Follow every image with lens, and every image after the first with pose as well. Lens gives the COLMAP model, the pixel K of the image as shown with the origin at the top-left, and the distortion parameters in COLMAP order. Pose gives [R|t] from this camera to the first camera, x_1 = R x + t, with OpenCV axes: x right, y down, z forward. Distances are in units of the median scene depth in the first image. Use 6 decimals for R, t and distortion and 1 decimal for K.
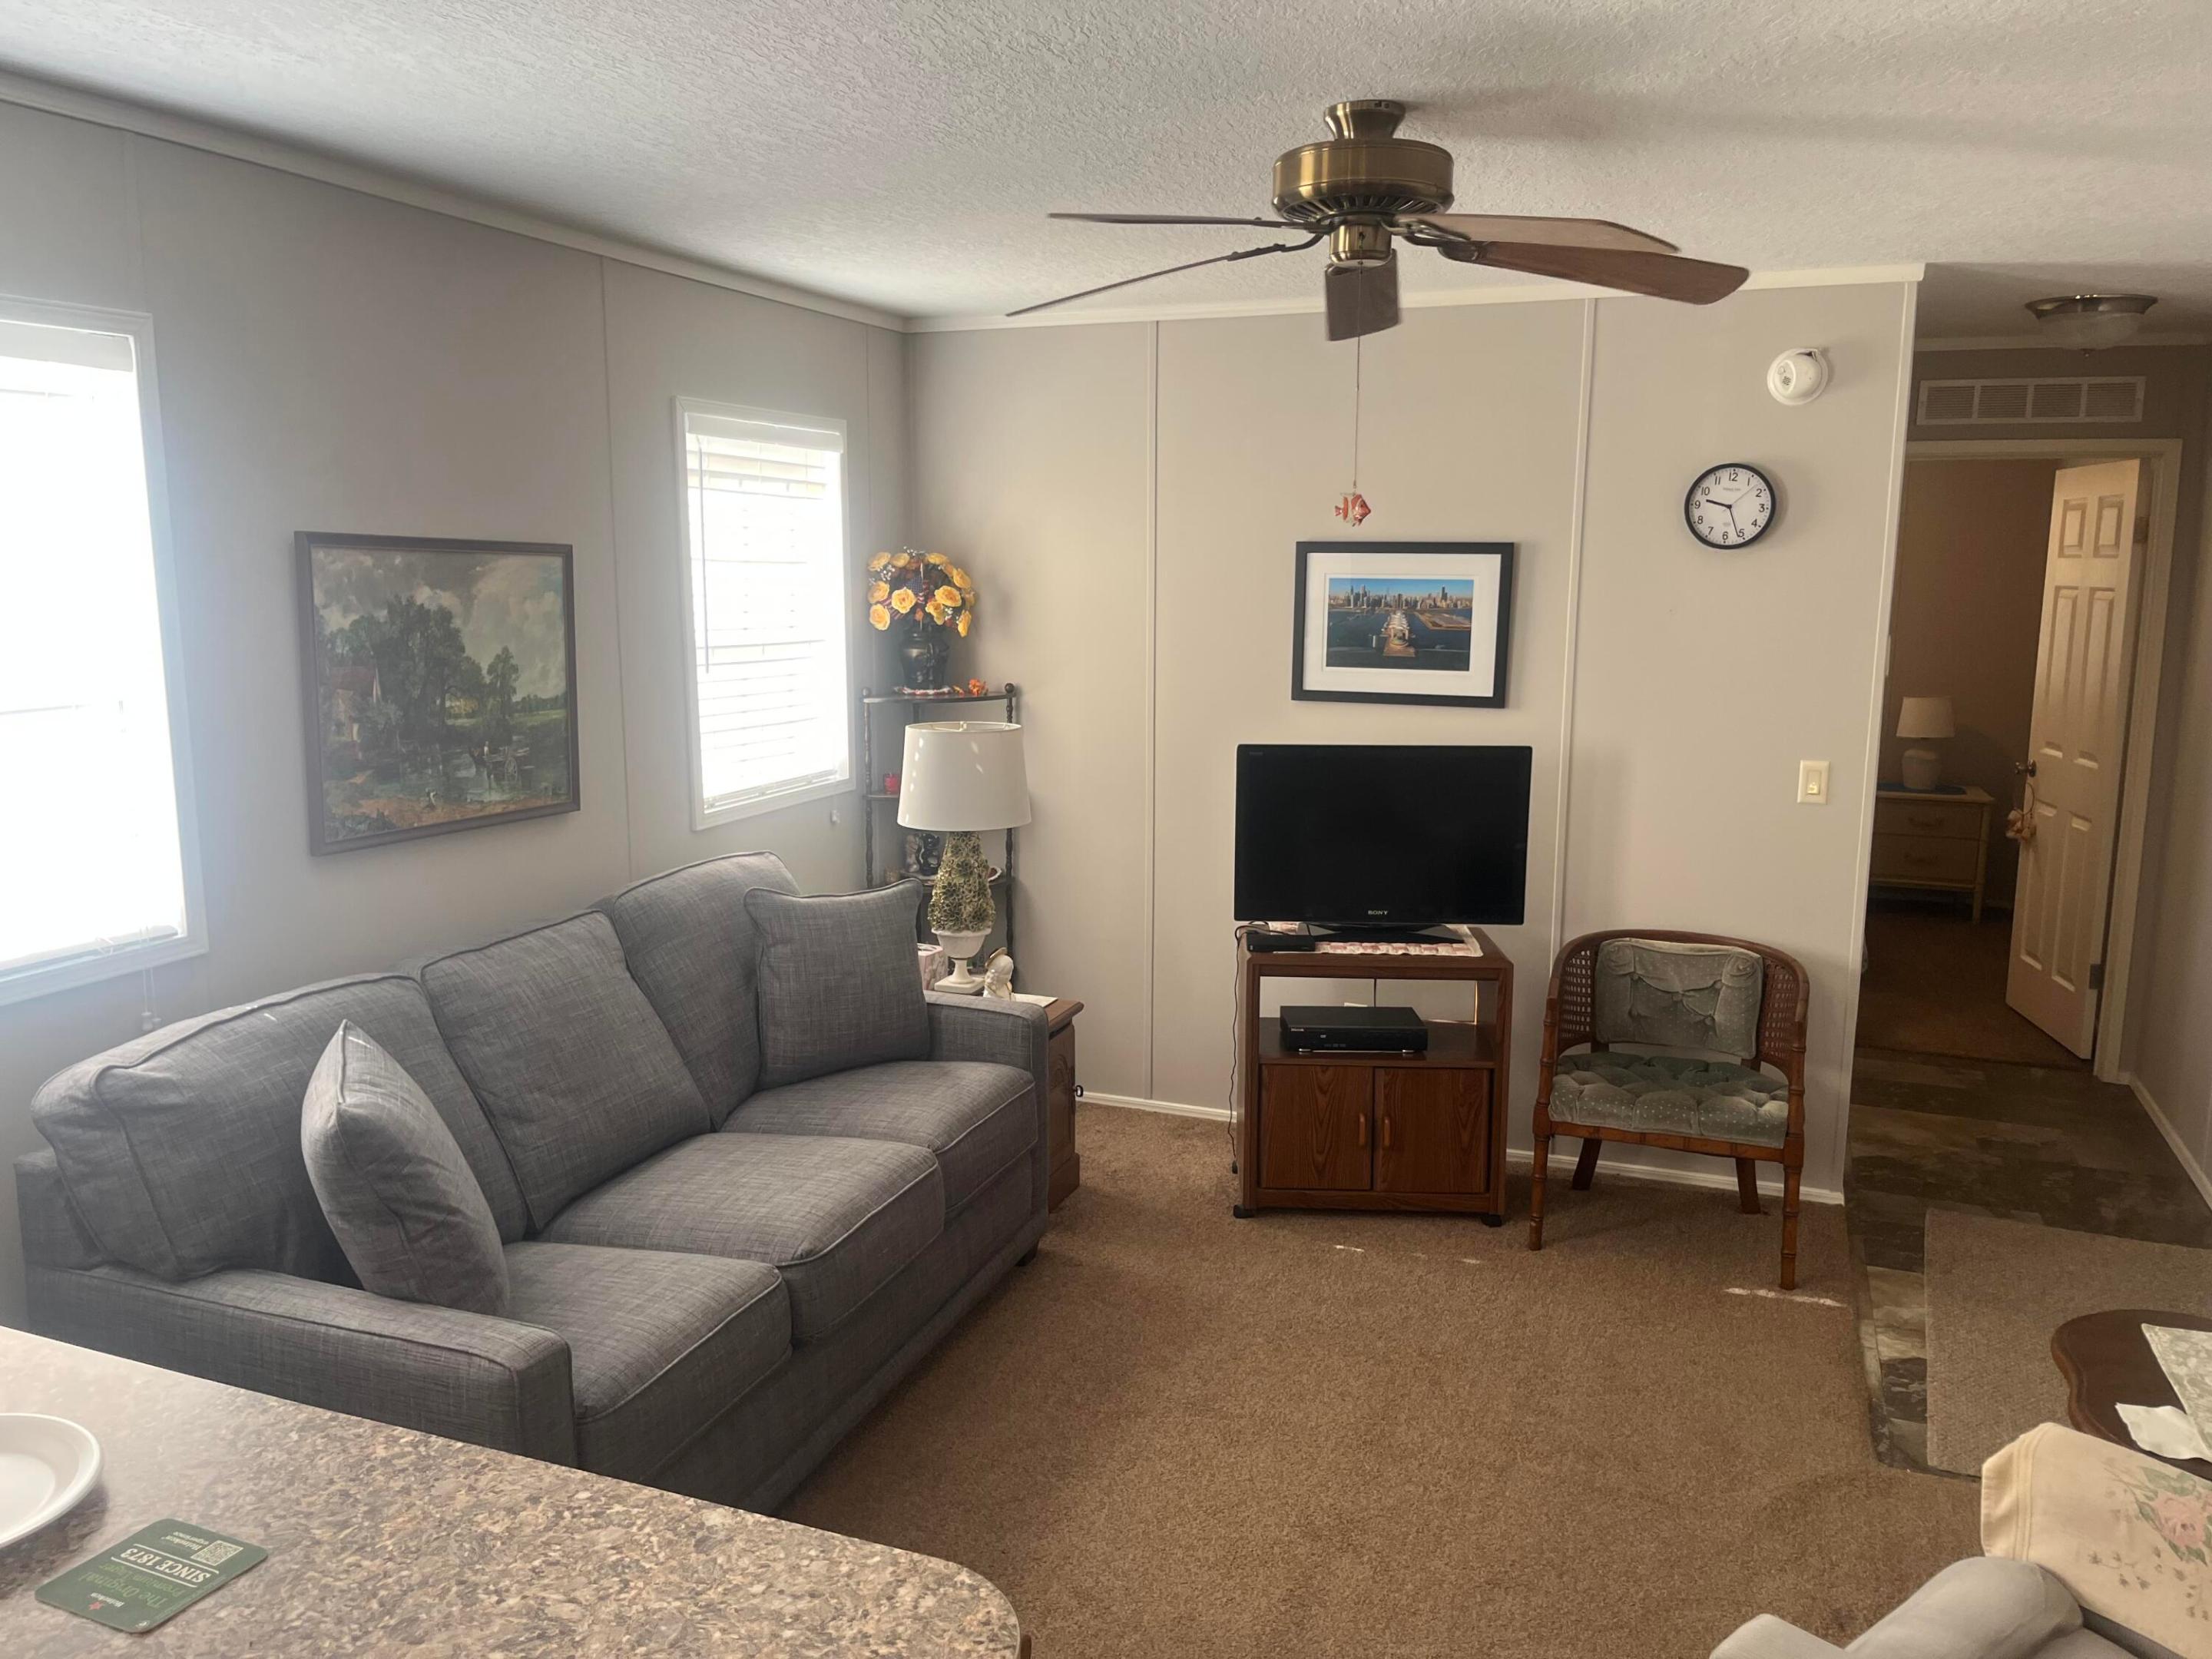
lens RADIAL K [[1667.1, 0, 1088.6], [0, 1667.1, 840.2], [0, 0, 1]] dist [0.048913, -0.063471]
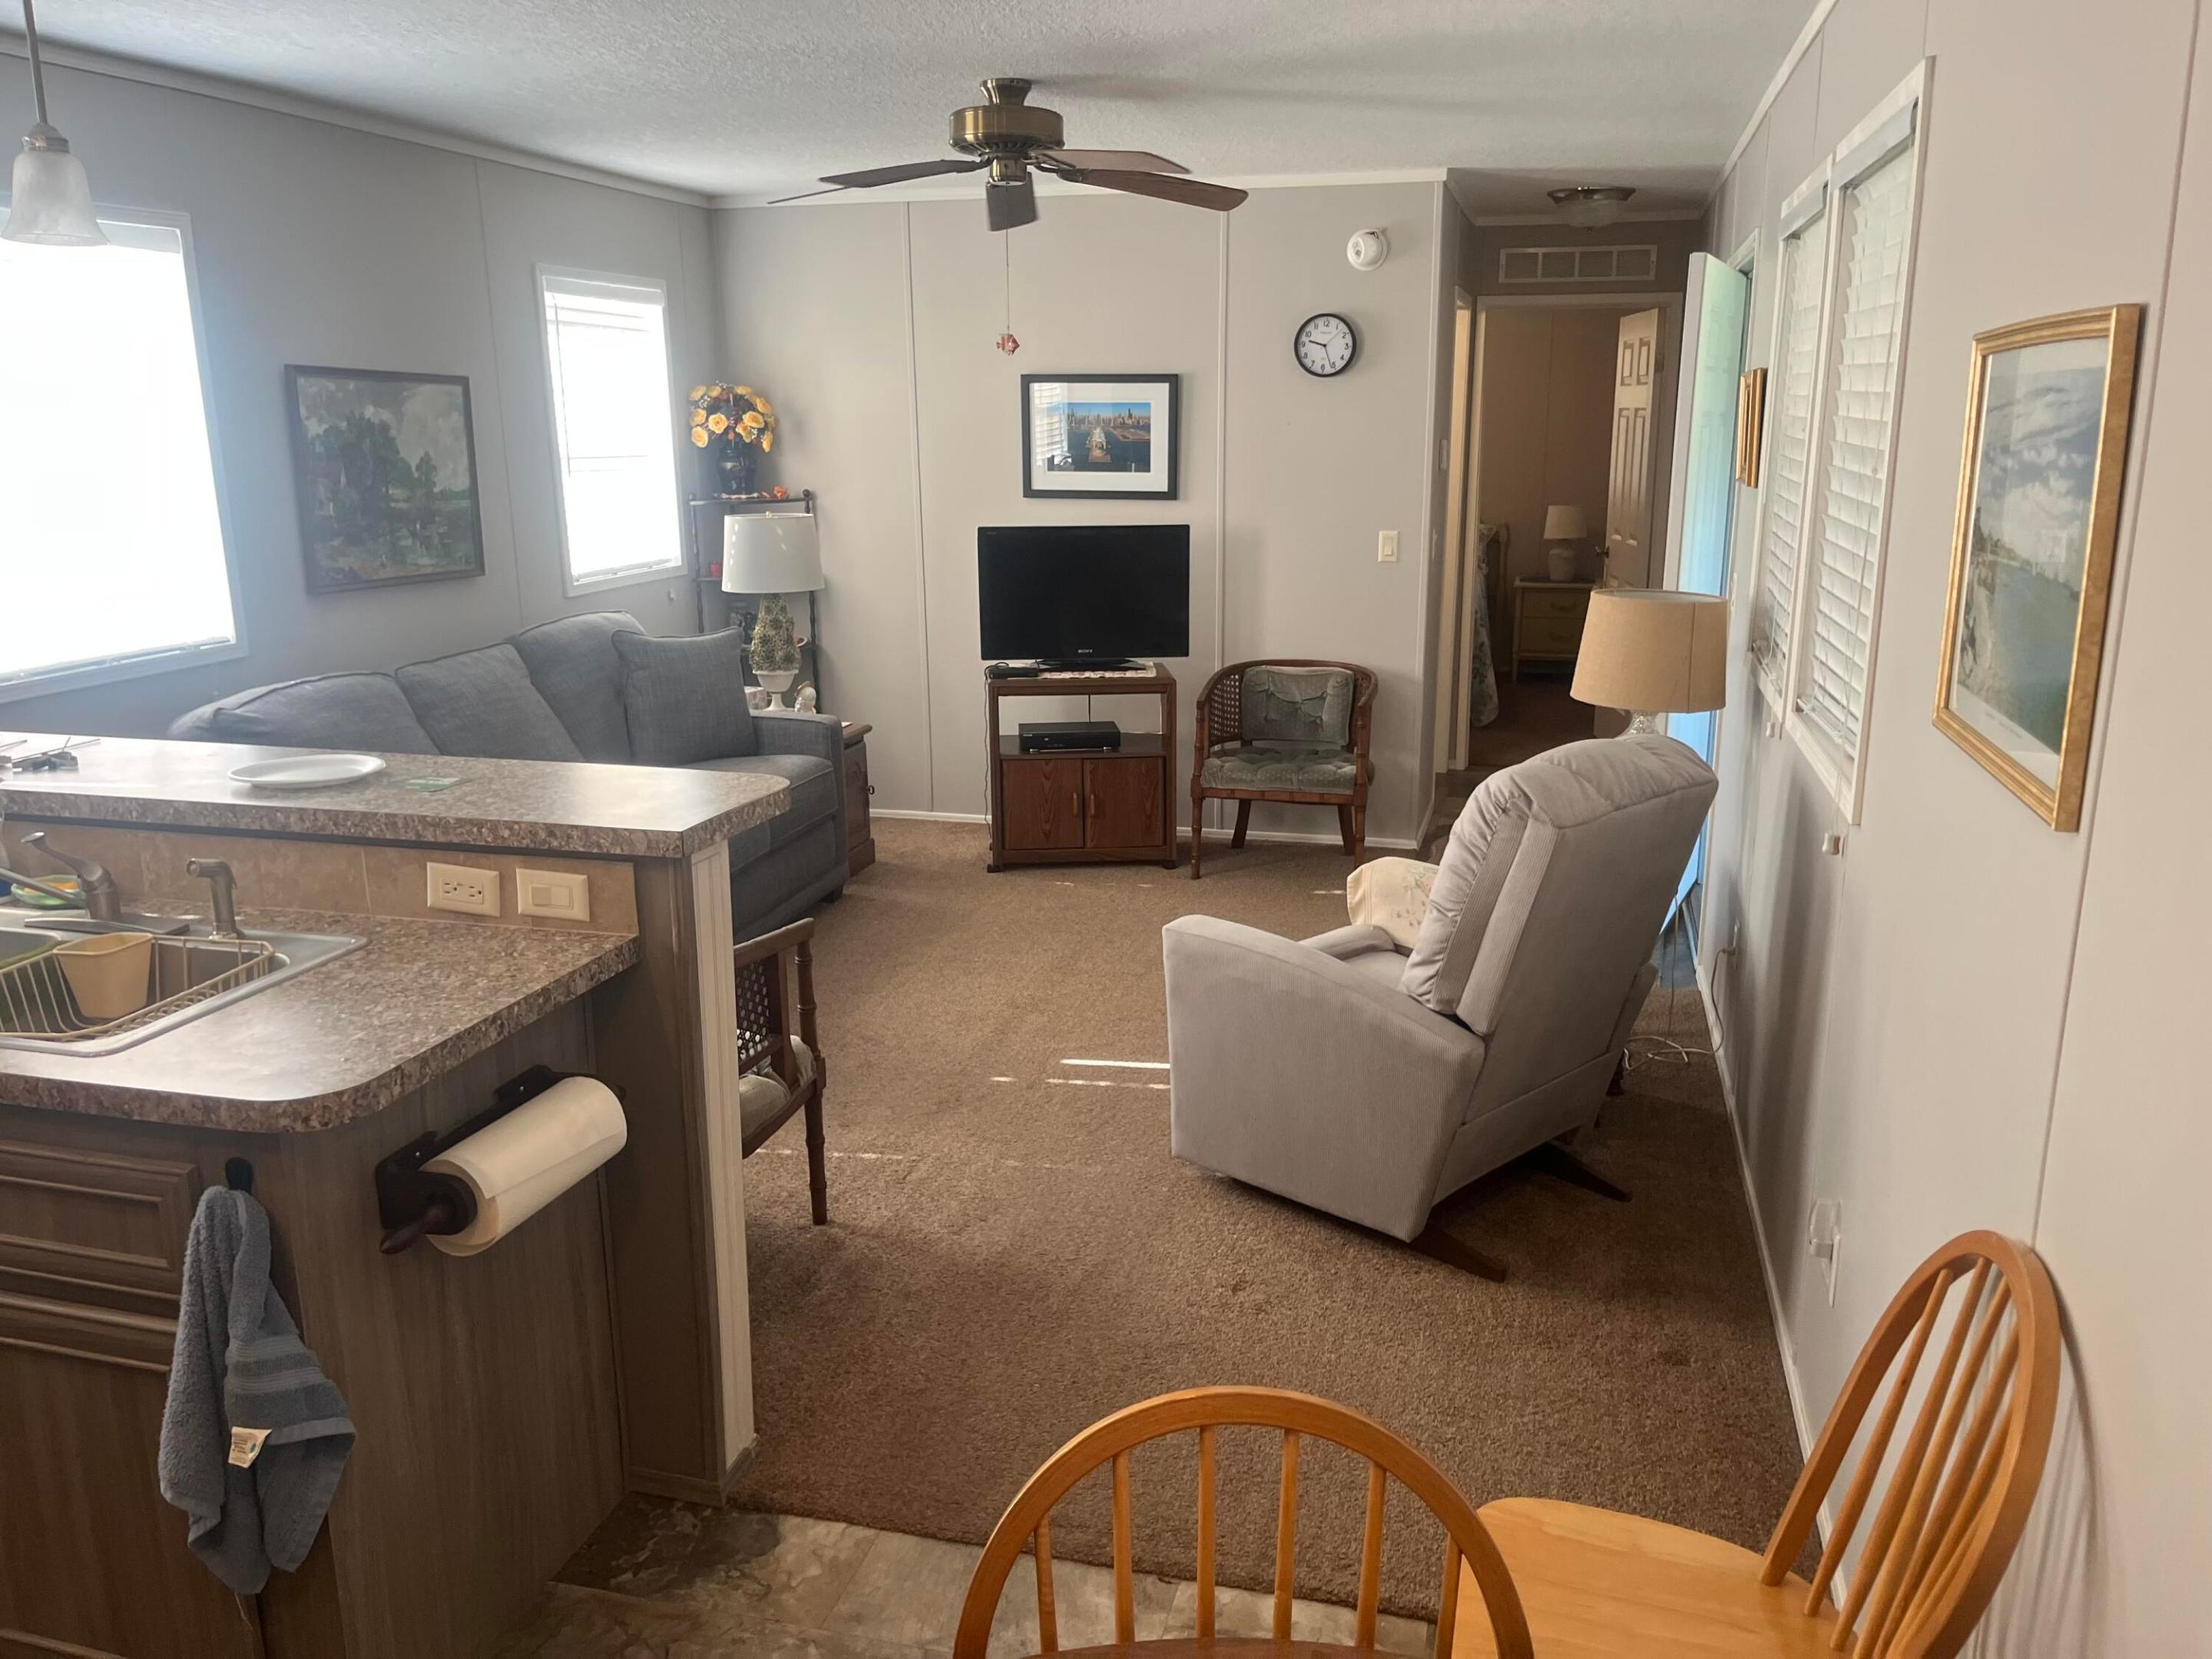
lens RADIAL K [[1667.1, 0, 1121.1], [0, 1667.1, 836.2], [0, 0, 1]] dist [0.048913, -0.063471]
pose [[0.992342, -0.039788, 0.116940, 0.038000], [0.030050, 0.996022, 0.083893, 0.084537], [-0.119812, -0.079737, 0.989589, -0.385348]]
